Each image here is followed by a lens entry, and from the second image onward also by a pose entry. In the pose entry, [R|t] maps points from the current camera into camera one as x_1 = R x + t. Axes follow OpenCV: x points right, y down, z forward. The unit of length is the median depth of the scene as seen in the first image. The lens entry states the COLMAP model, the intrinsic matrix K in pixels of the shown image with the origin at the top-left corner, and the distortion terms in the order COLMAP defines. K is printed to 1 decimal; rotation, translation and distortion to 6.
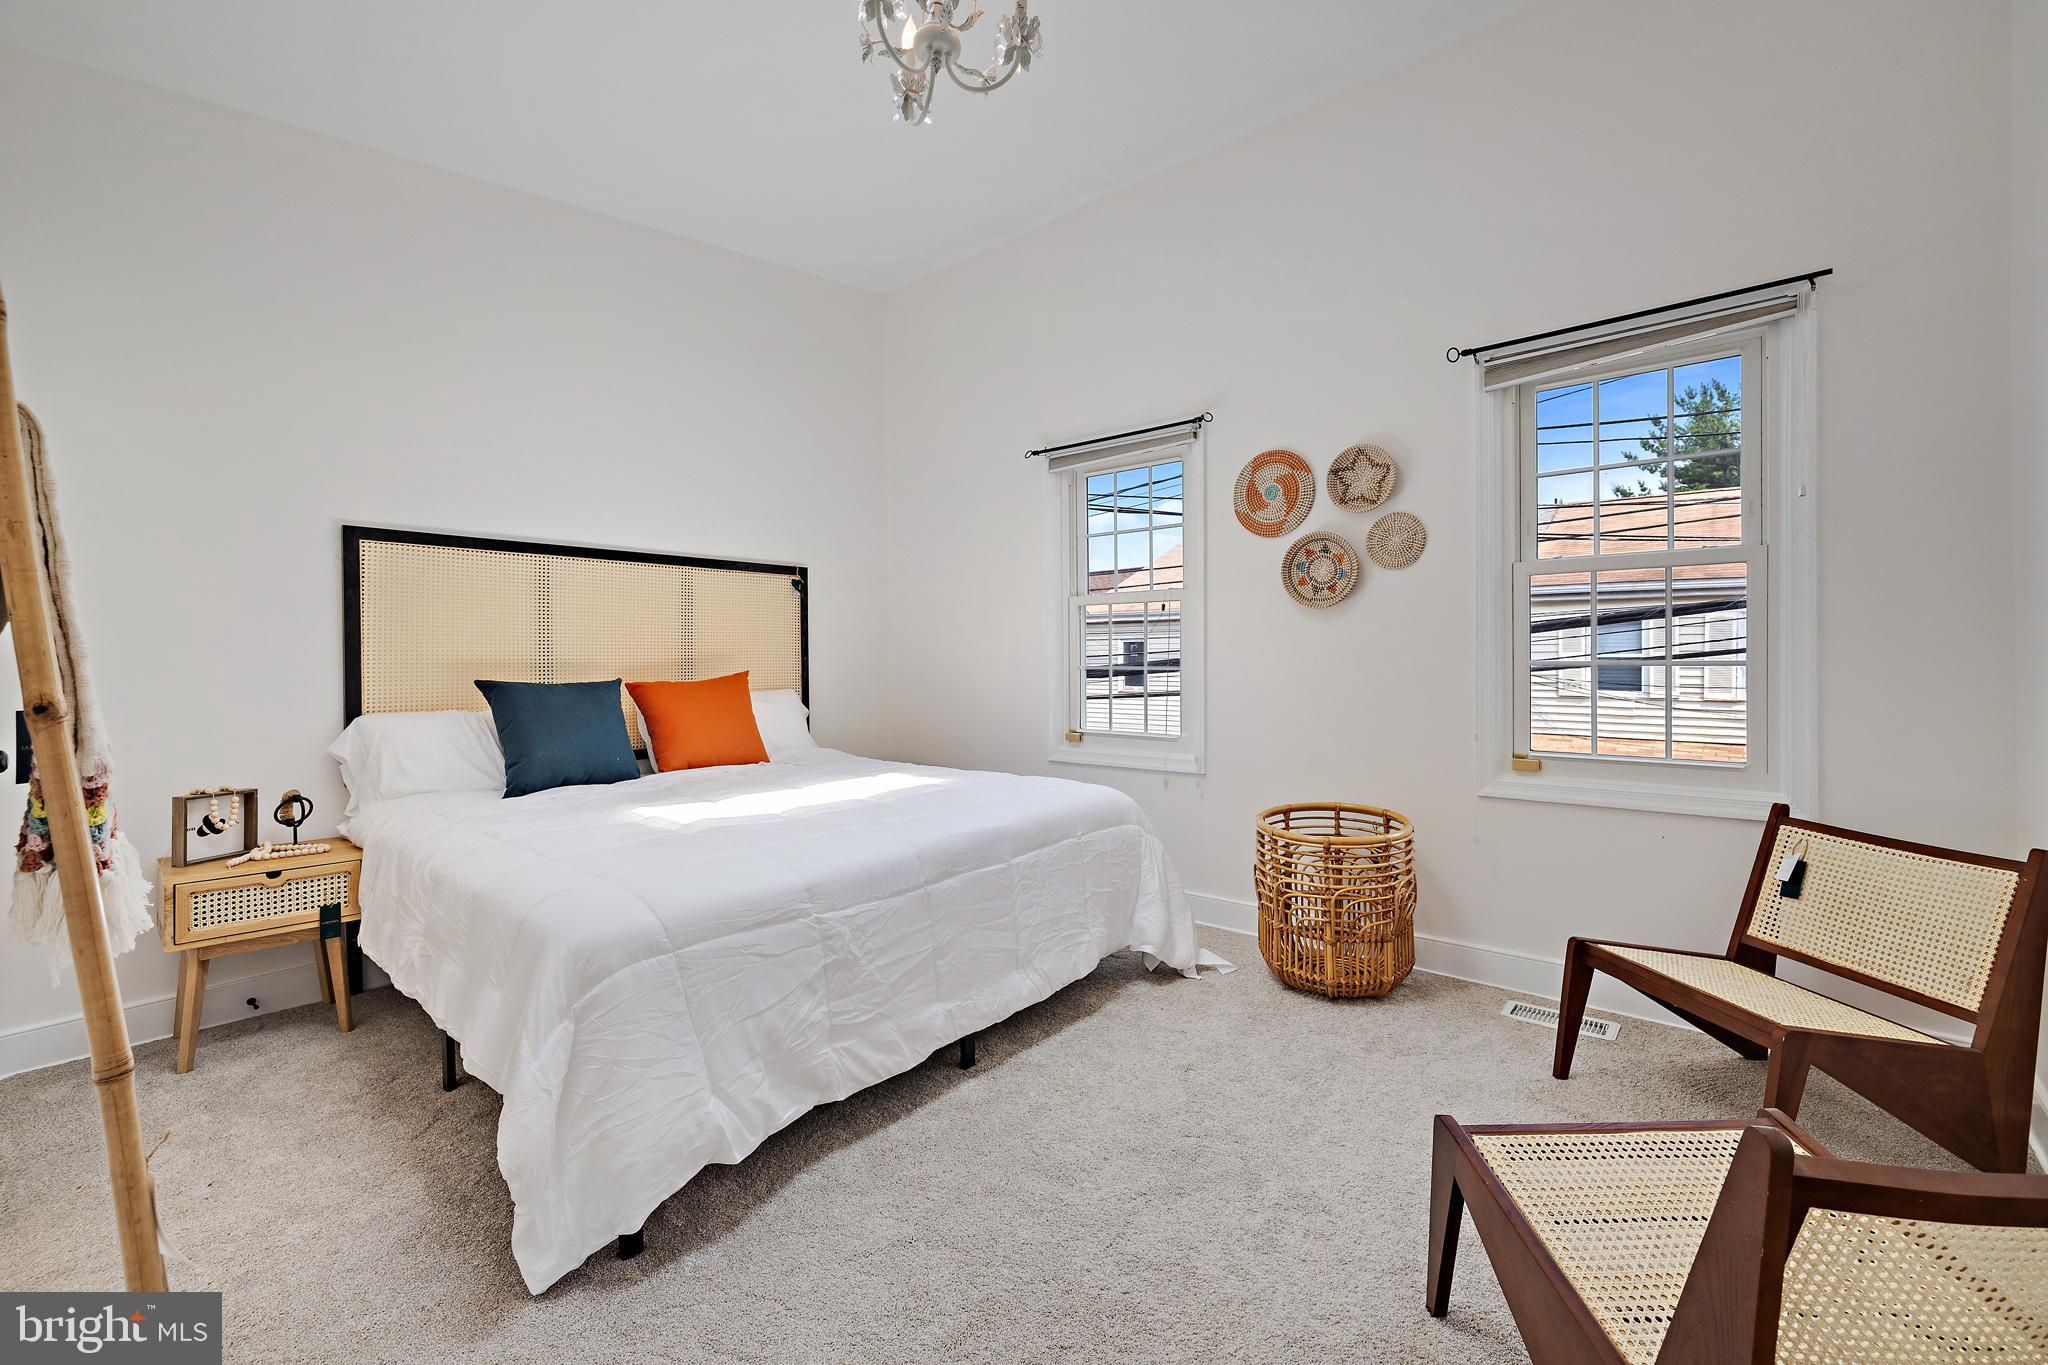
lens RADIAL K [[856.8, 0, 1020.6], [0, 856.8, 666.2], [0, 0, 1]] dist [-0.001695, 0.000378]
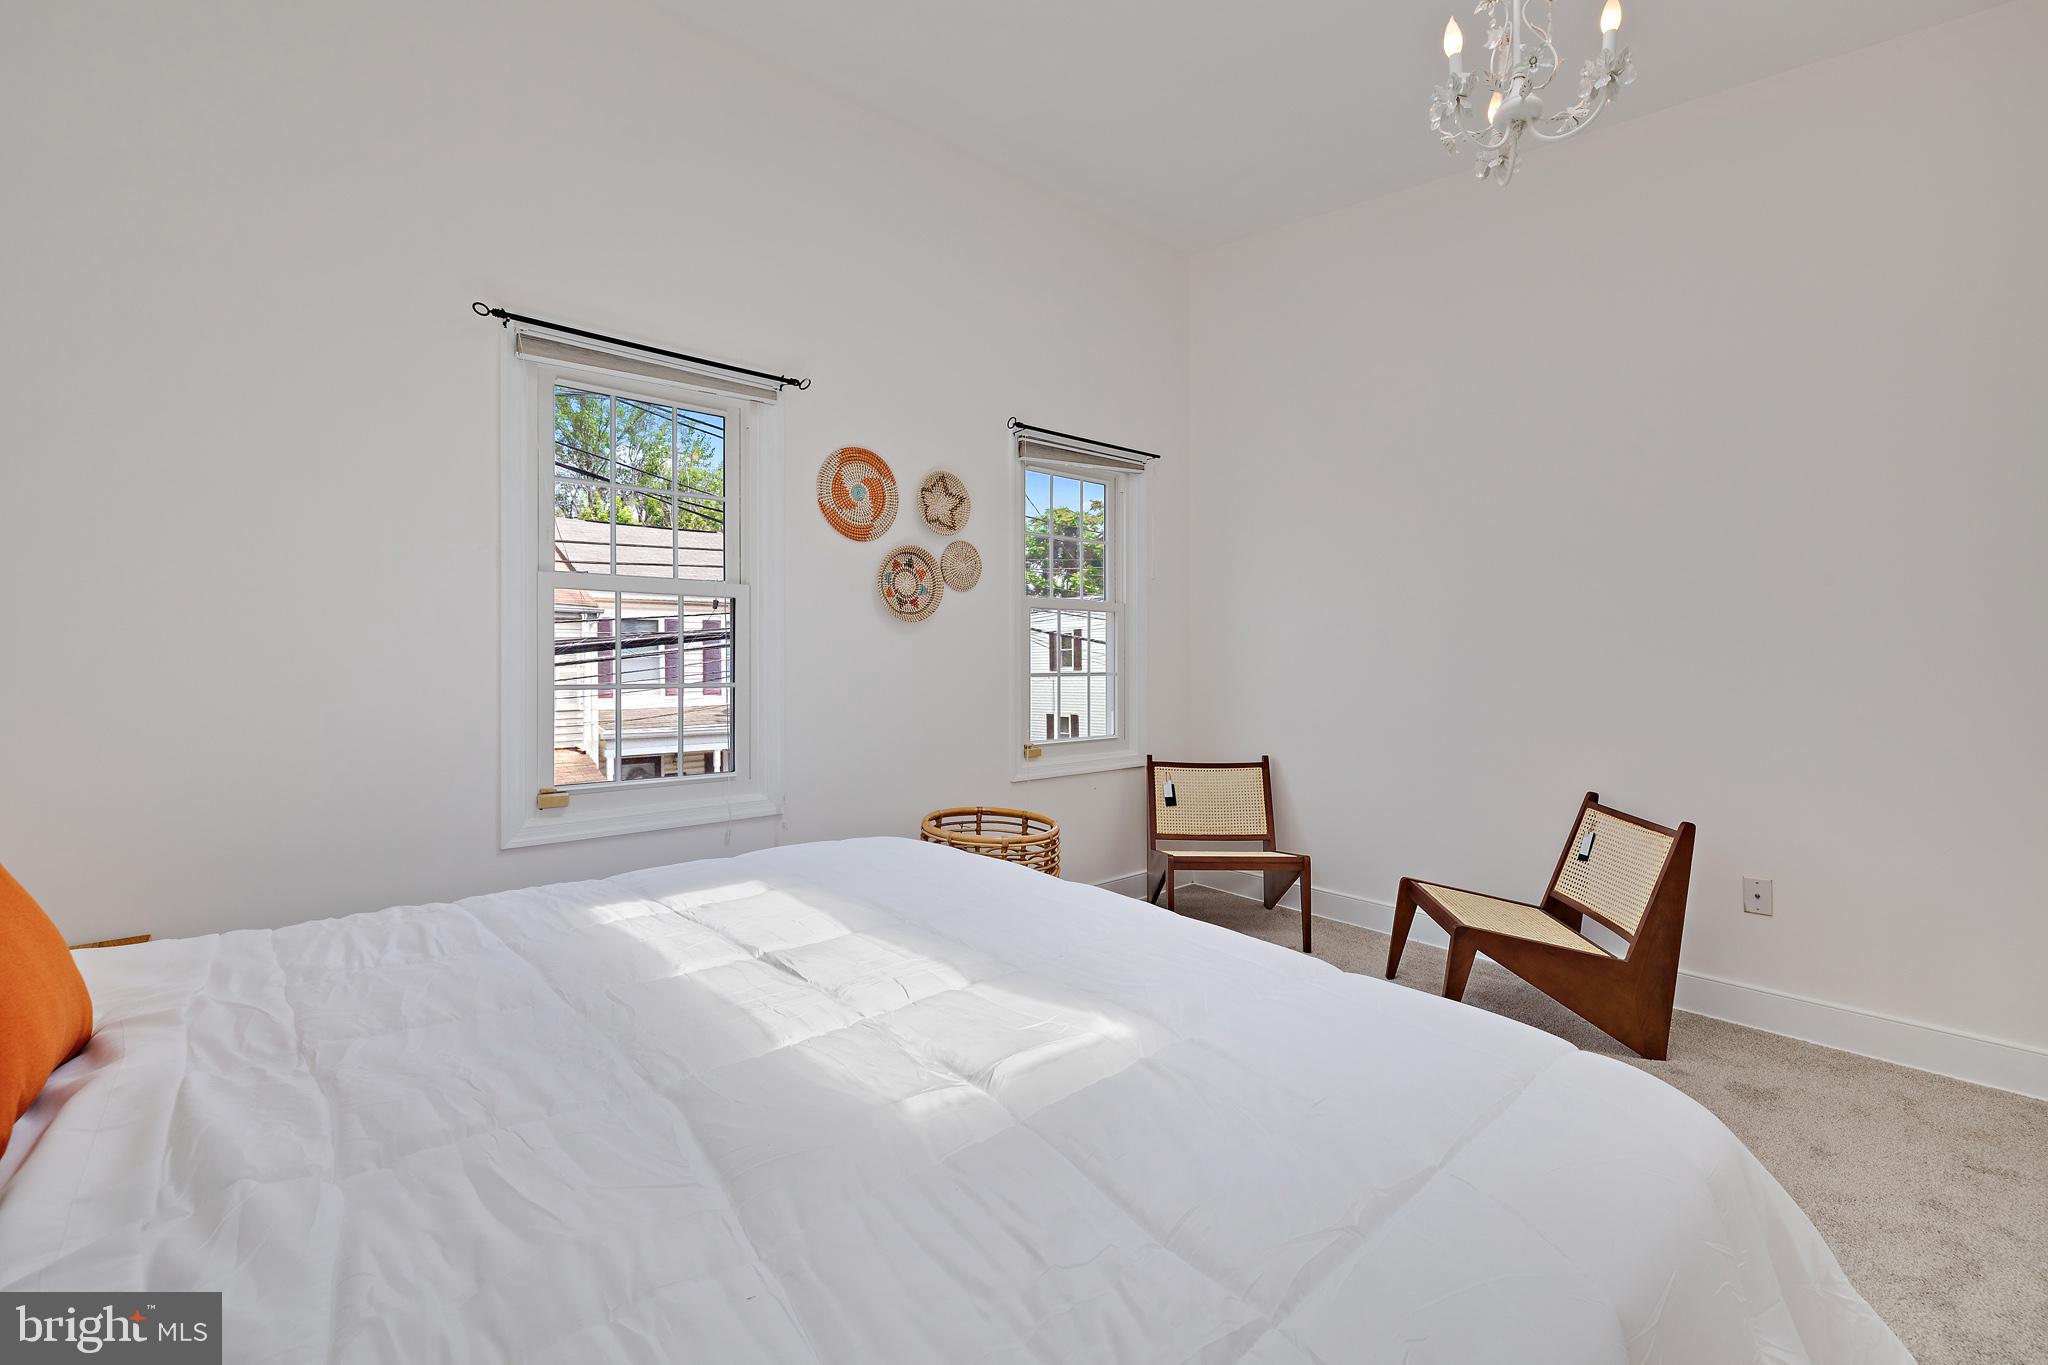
lens RADIAL K [[856.8, 0, 1020.6], [0, 856.8, 666.2], [0, 0, 1]] dist [-0.001695, 0.000378]
pose [[0.147841, 0.005252, 0.988997, -0.620738], [0.015088, 0.999858, -0.007565, -0.006187], [-0.988896, 0.016040, 0.147740, 0.723600]]
